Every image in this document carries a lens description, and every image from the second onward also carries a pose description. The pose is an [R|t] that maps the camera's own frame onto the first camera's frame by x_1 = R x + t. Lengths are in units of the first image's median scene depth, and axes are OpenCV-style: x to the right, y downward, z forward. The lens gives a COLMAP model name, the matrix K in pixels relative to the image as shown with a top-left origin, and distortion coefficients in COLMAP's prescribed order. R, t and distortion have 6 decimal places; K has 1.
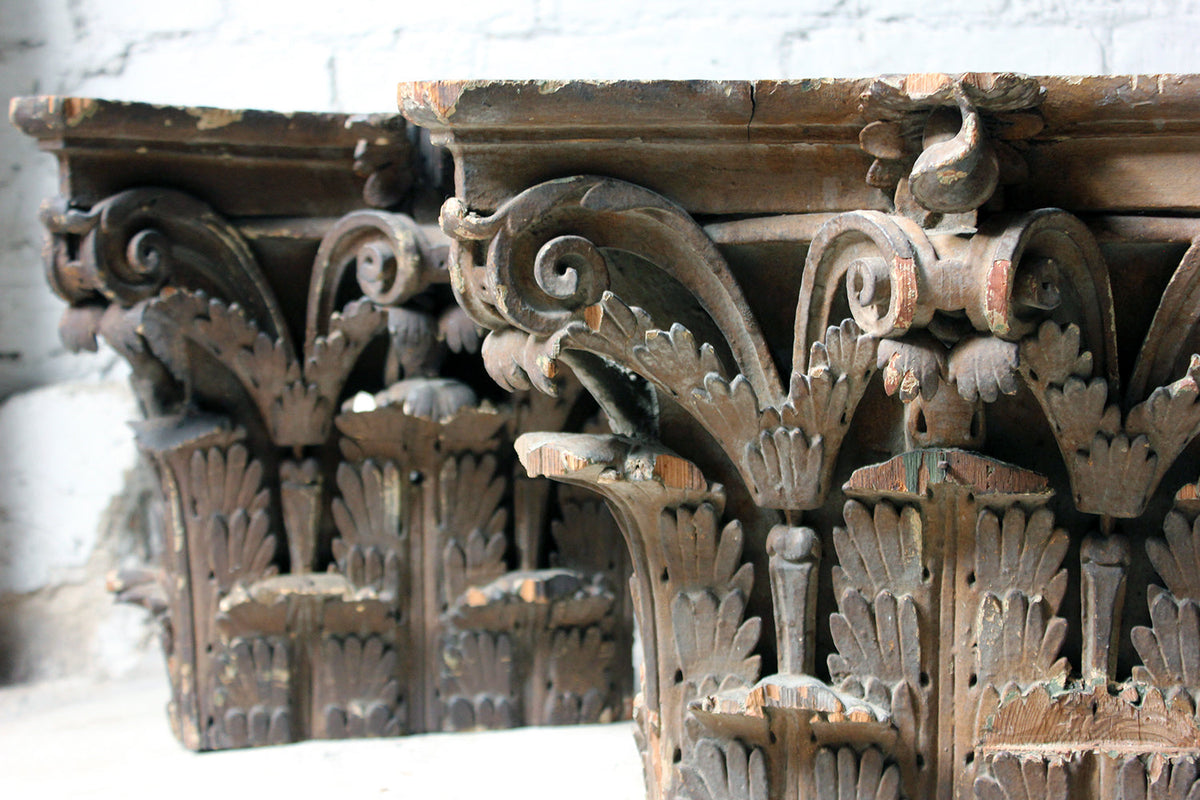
lens RADIAL K [[2152.1, 0, 609.4], [0, 2152.1, 373.0], [0, 0, 1]] dist [0.008784, 0.000000]
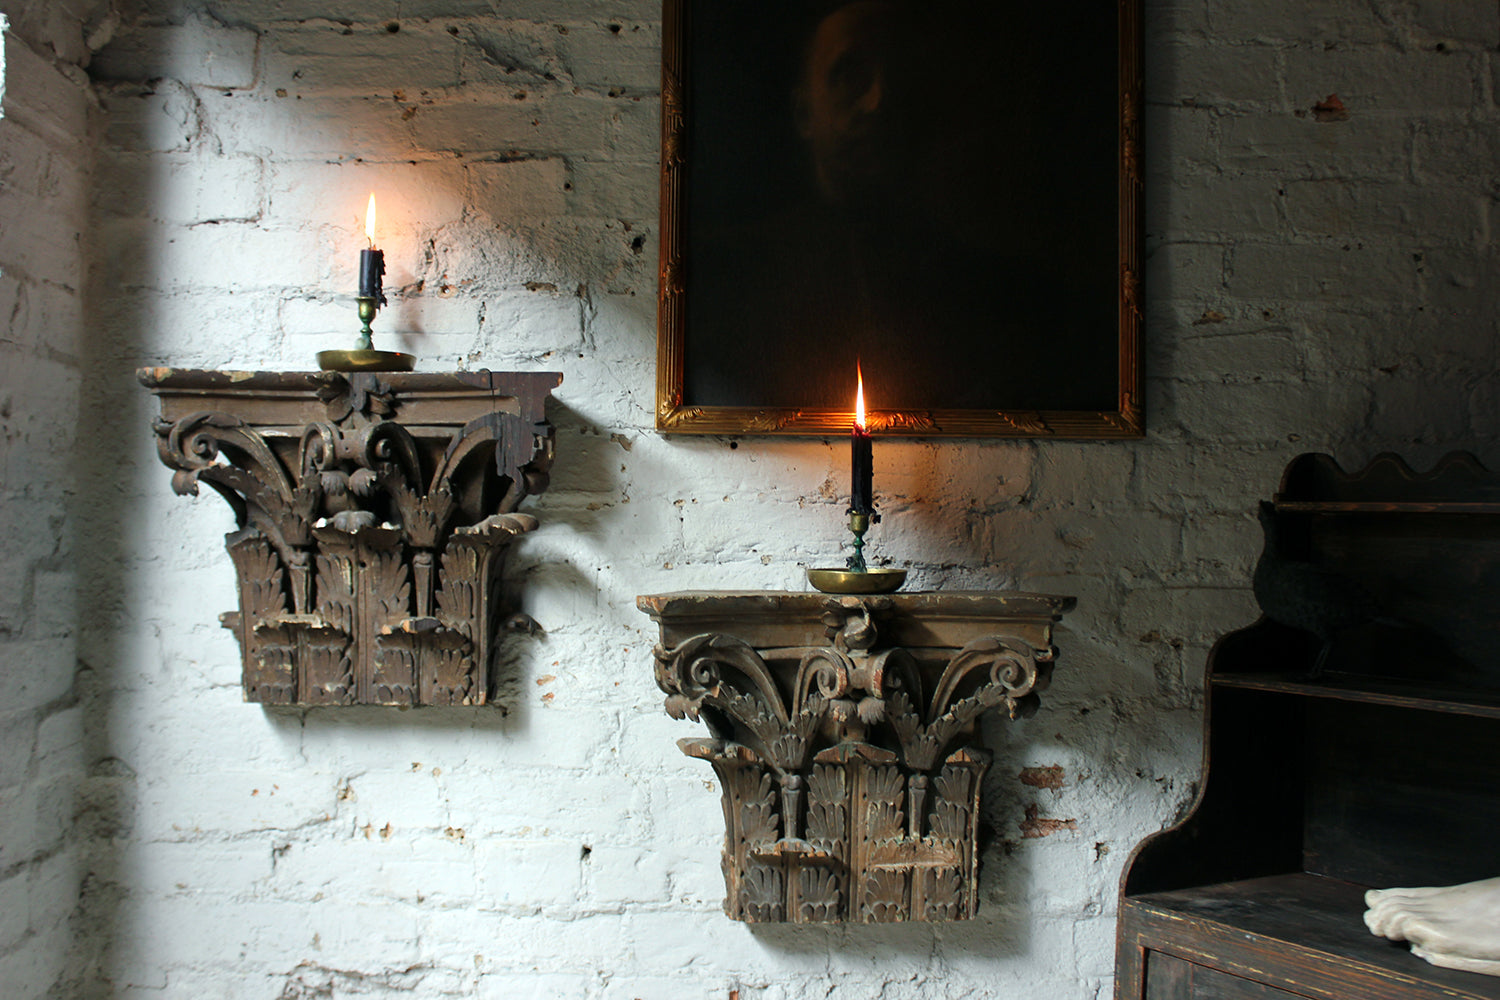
lens RADIAL K [[1593.7, 0, 750.2], [0, 1593.7, 512.5], [0, 0, 1]] dist [-0.055382, 0.000000]
pose [[0.990168, 0.008826, 0.139604, -0.220531], [0.003887, 0.995886, -0.090533, -0.063037], [-0.139829, 0.090185, 0.986060, -0.808346]]
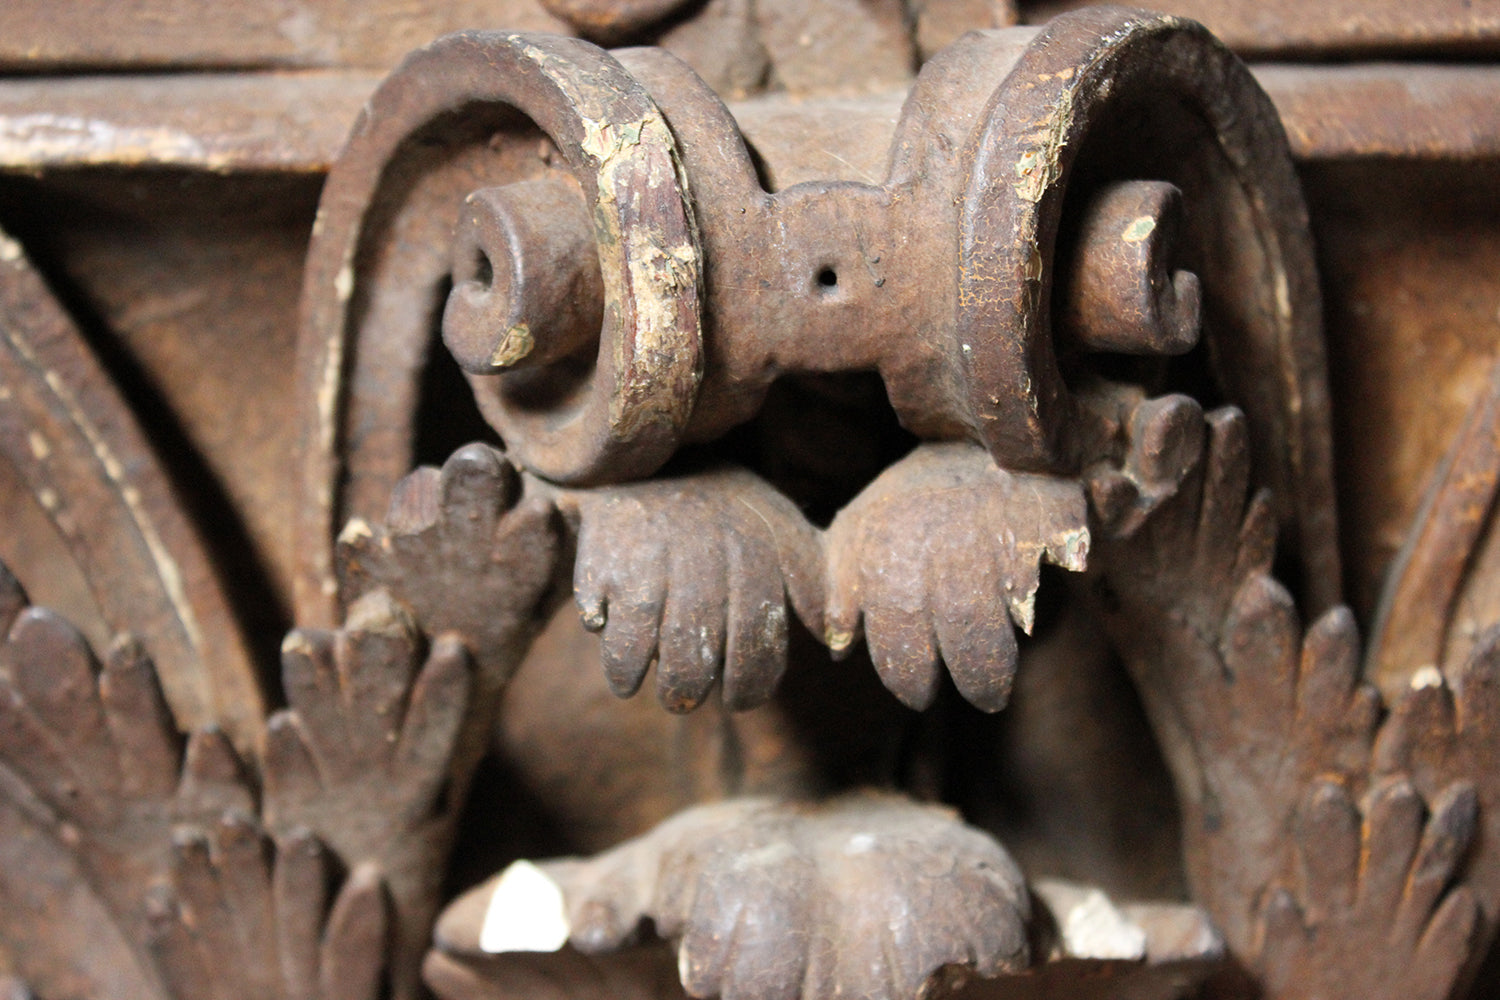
lens RADIAL K [[2930.8, 0, 754.5], [0, 2930.8, 503.4], [0, 0, 1]] dist [0.037979, 0.000000]
pose [[0.986972, -0.017669, 0.159916, -0.485247], [0.019944, 0.999721, -0.012631, -0.267176], [-0.159649, 0.015656, 0.987050, 0.667470]]
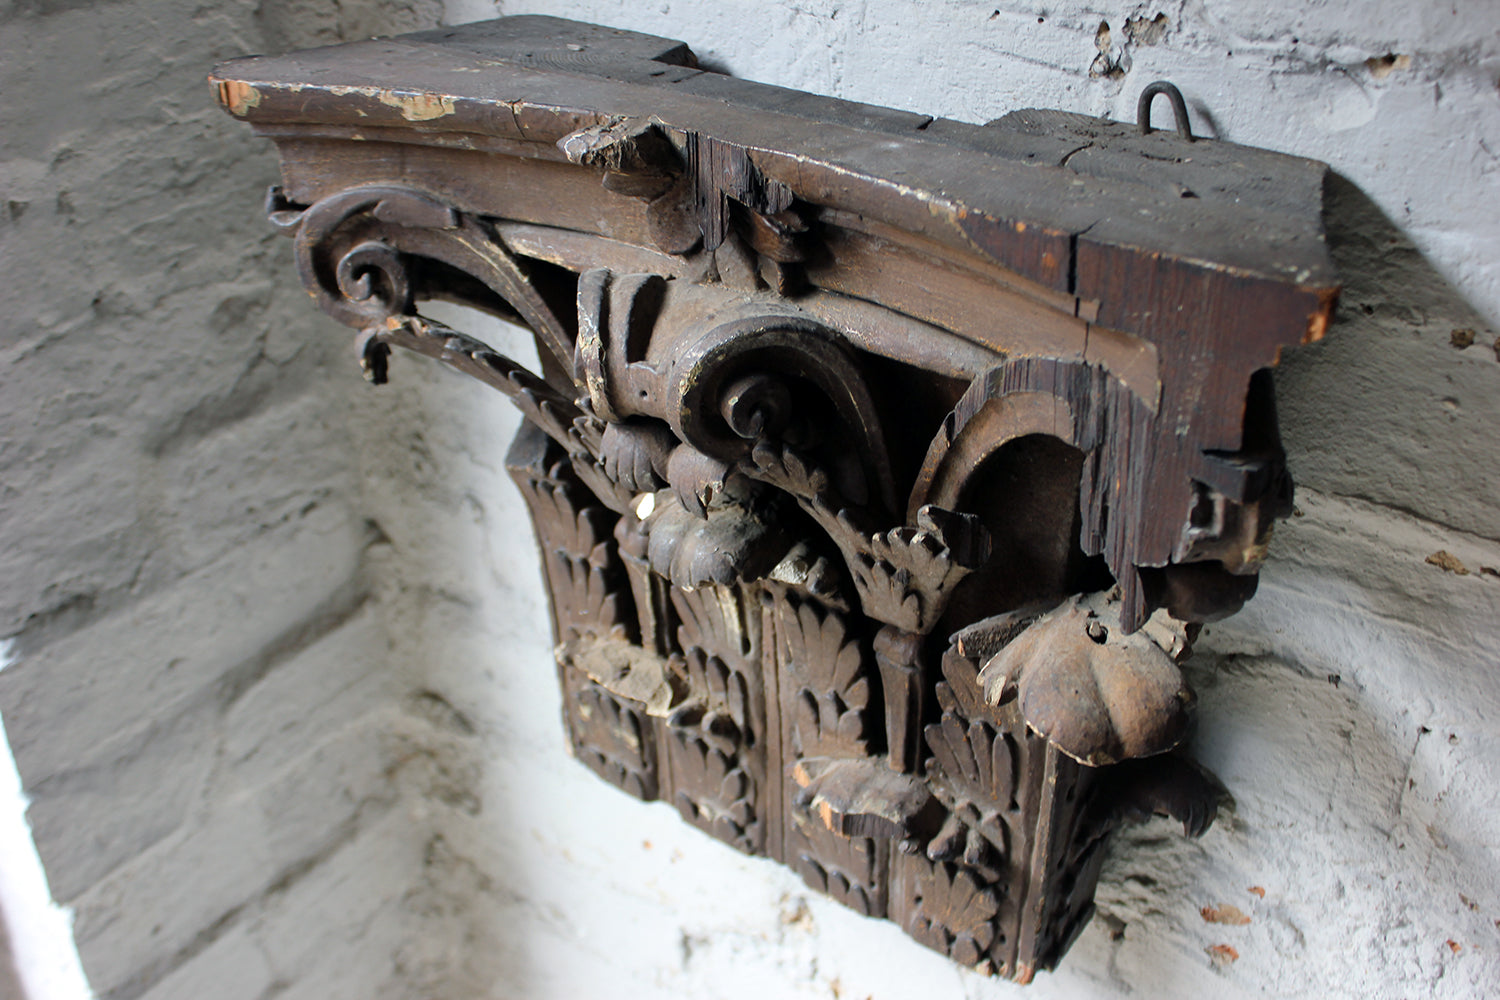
lens RADIAL K [[1593.7, 0, 788.6], [0, 1593.7, 478.1], [0, 0, 1]] dist [-0.055382, 0.000000]
pose [[0.879069, 0.236334, -0.413985, -0.117592], [-0.037259, 0.899857, 0.434590, -0.531505], [0.475236, -0.366610, 0.799842, 0.542274]]
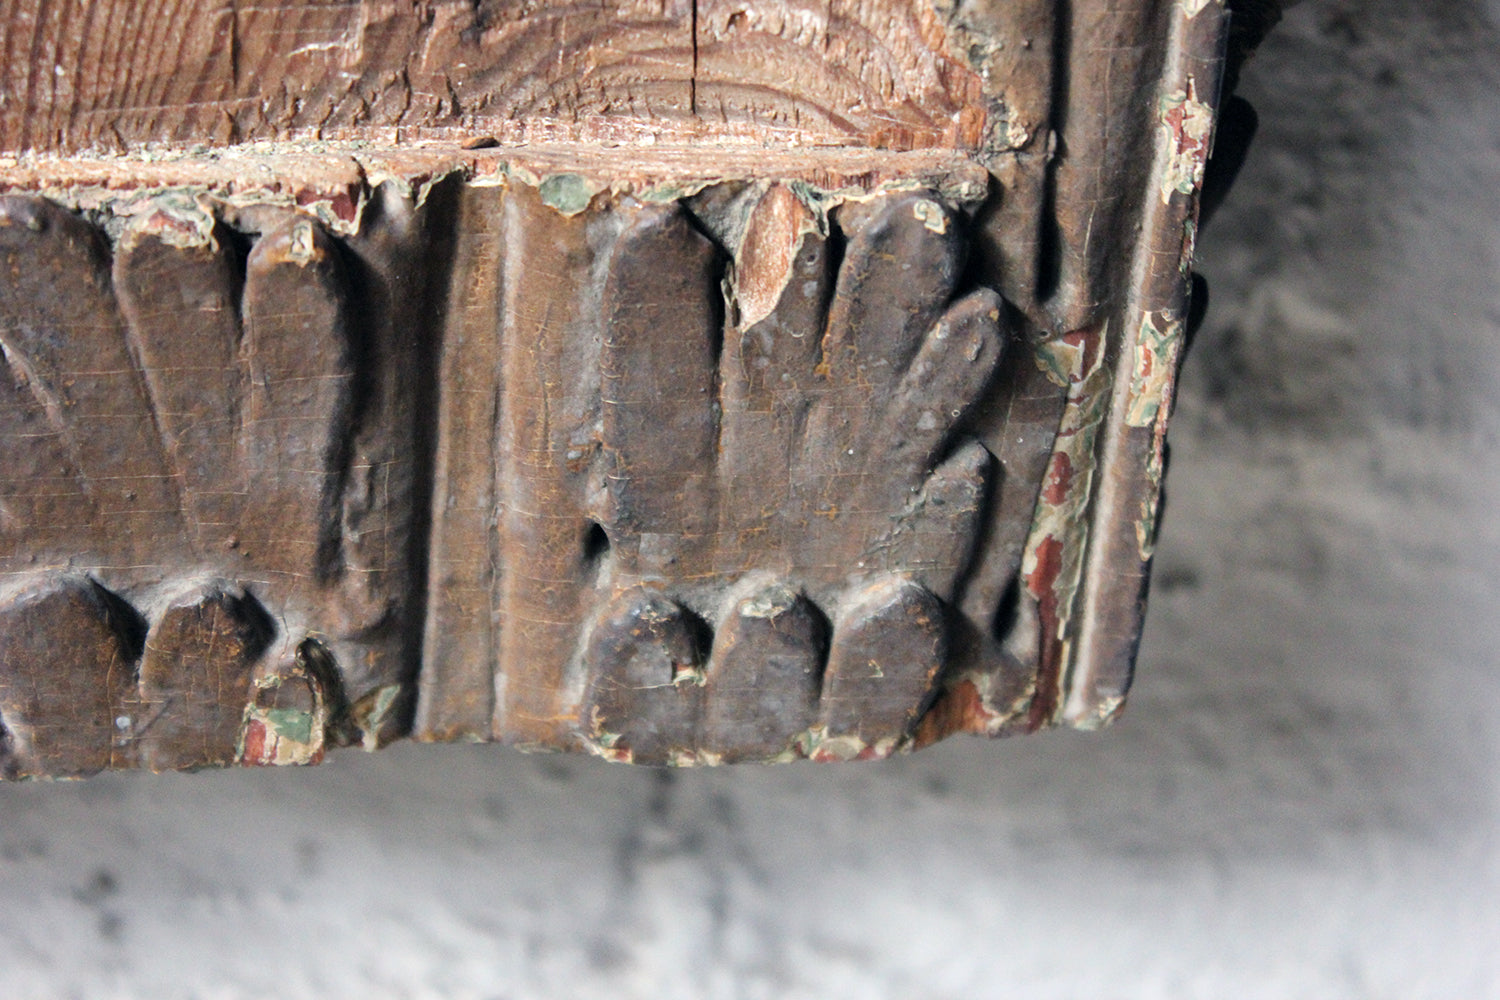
lens RADIAL K [[3470.8, 0, 749.7], [0, 3470.8, 499.3], [0, 0, 1]] dist [0.052904, 0.000000]
pose [[0.961538, -0.061132, 0.267782, 0.165668], [-0.040616, 0.932555, 0.358737, 0.088141], [-0.271652, -0.355815, 0.894204, 0.711723]]
